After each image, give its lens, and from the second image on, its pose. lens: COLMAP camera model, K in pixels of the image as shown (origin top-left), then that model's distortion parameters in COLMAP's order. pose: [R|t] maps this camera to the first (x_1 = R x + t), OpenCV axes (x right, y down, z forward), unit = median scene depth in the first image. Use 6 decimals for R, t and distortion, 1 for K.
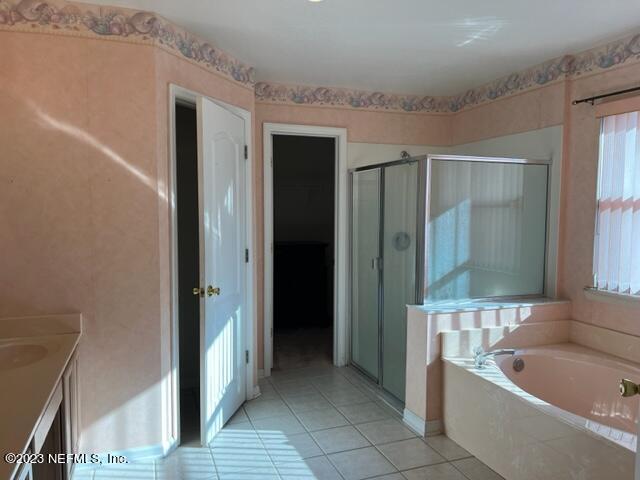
lens RADIAL K [[480.6, 0, 321.9], [0, 480.6, 239.5], [0, 0, 1]] dist [0.046298, -0.062241]
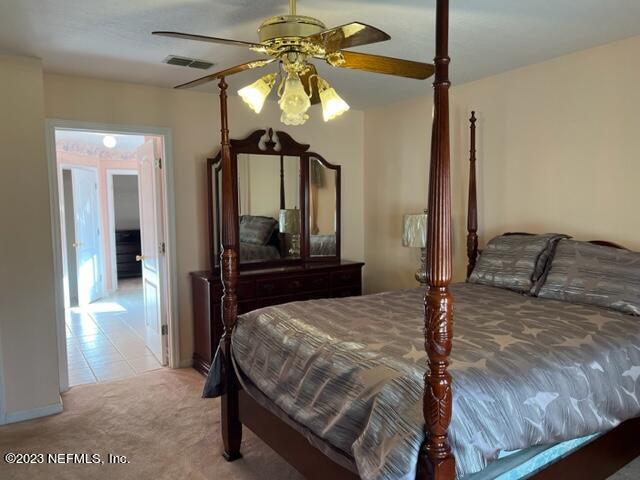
lens RADIAL K [[480.6, 0, 321.6], [0, 480.6, 241.4], [0, 0, 1]] dist [0.046298, -0.062241]
pose [[0.976439, -0.032711, 0.213301, 0.475551], [0.029713, 0.999410, 0.017248, 0.088453], [-0.213739, -0.010504, 0.976834, -1.797019]]
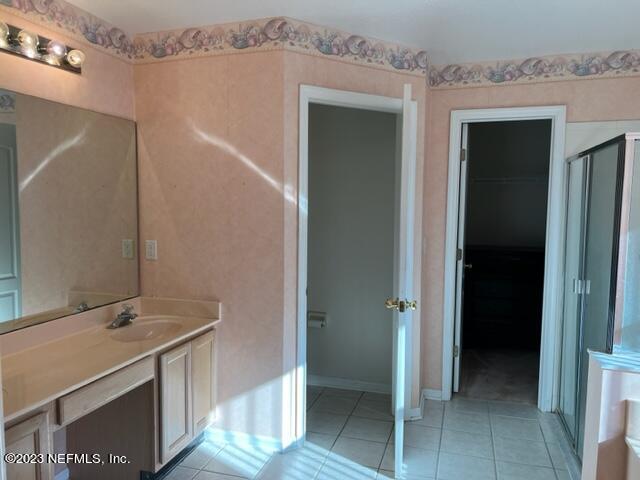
lens RADIAL K [[480.6, 0, 319.4], [0, 480.6, 243.2], [0, 0, 1]] dist [0.046298, -0.062241]
pose [[0.793219, 0.052090, -0.606704, 0.328708], [-0.044125, 0.998632, 0.028050, -0.025031], [0.607336, 0.004521, 0.794432, 0.227622]]
